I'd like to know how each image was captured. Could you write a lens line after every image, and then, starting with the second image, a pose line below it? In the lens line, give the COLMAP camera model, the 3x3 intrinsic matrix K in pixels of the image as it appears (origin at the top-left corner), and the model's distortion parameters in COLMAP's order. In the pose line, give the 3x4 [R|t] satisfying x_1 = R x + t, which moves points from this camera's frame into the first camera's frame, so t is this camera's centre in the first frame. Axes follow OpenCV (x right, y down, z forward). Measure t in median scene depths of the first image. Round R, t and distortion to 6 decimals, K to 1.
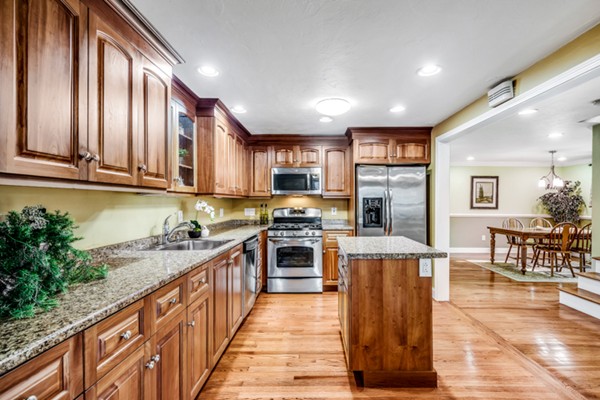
lens RADIAL K [[282.2, 0, 300.0], [0, 282.2, 200.0], [0, 0, 1]] dist [-0.000197, -0.000588]
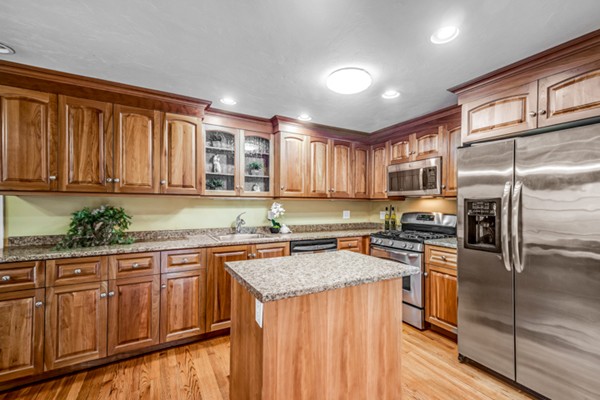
lens RADIAL K [[254.7, 0, 300.0], [0, 254.7, 200.0], [0, 0, 1]] dist [0.002916, 0.000100]
pose [[0.520623, -0.009703, -0.853732, 0.459567], [-0.000605, 0.999931, -0.011734, 0.001800], [0.853787, 0.006626, 0.520581, 0.376977]]
